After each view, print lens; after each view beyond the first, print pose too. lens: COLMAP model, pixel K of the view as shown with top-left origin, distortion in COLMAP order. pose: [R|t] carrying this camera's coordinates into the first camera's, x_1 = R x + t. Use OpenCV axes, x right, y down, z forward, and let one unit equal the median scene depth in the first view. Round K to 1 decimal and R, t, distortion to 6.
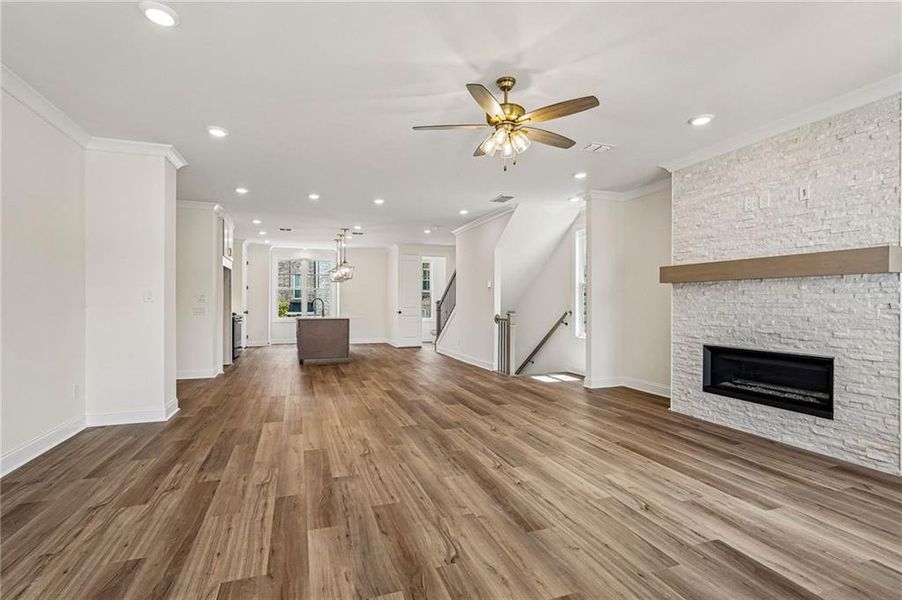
lens RADIAL K [[416.8, 0, 433.3], [0, 416.8, 303.1], [0, 0, 1]] dist [-0.003052, 0.000694]
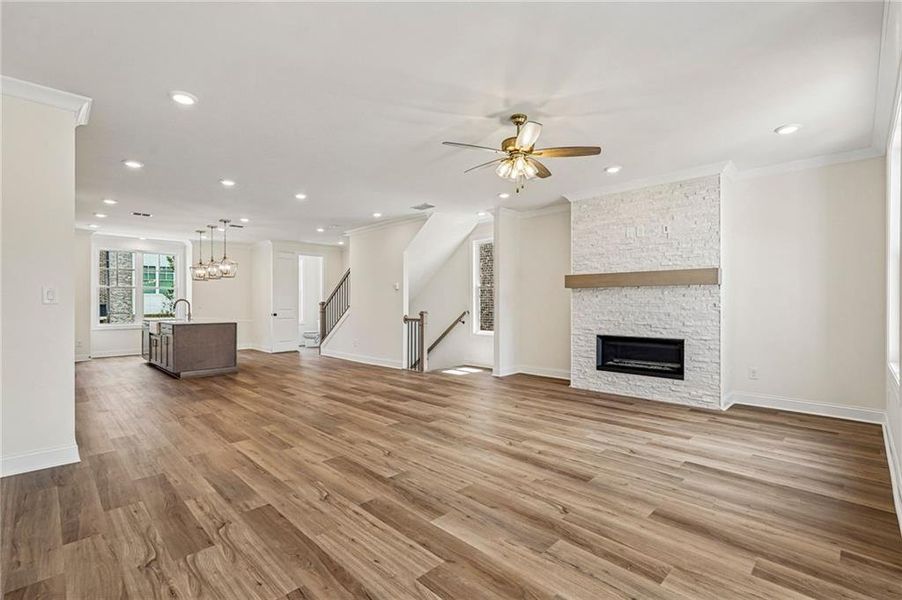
lens RADIAL K [[415.1, 0, 450.8], [0, 415.1, 305.1], [0, 0, 1]] dist [-0.020672, 0.013086]
pose [[0.894004, -0.005202, 0.448028, -0.362105], [0.003867, 0.999985, 0.003895, -0.002294], [-0.448041, -0.001750, 0.894011, 0.022934]]
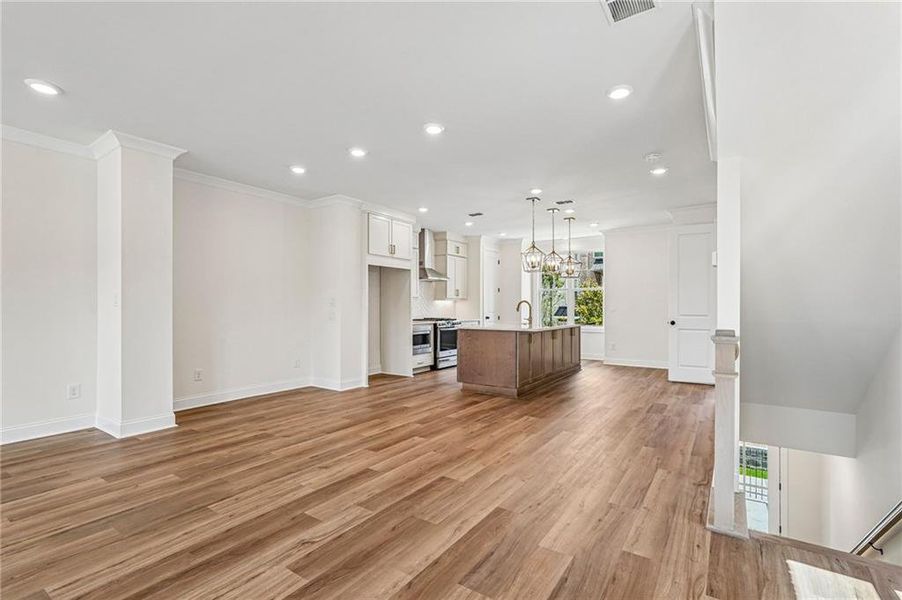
lens RADIAL K [[412.8, 0, 456.5], [0, 412.8, 304.5], [0, 0, 1]] dist [-0.002209, 0.000924]
pose [[0.614984, -0.004989, -0.788524, 0.496188], [0.000218, 0.999981, -0.006156, -0.000435], [0.788539, 0.003614, 0.614974, 1.000332]]
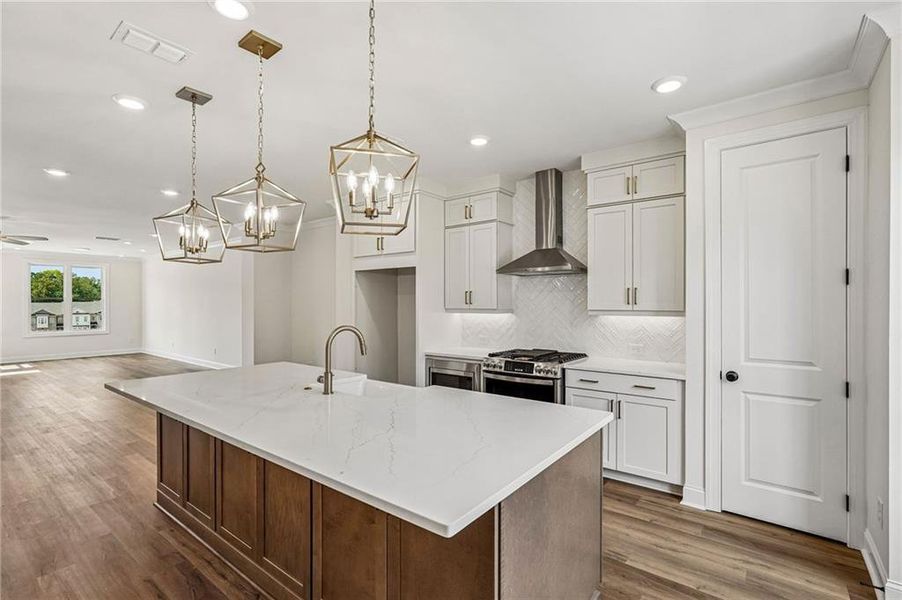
lens RADIAL K [[415.7, 0, 443.4], [0, 415.7, 300.4], [0, 0, 1]] dist [0.000090, 0.000335]
pose [[-0.835211, -0.001878, -0.549927, -0.390639], [0.001194, 0.999986, -0.005229, -0.059745], [0.549929, -0.005024, -0.835196, 2.754927]]
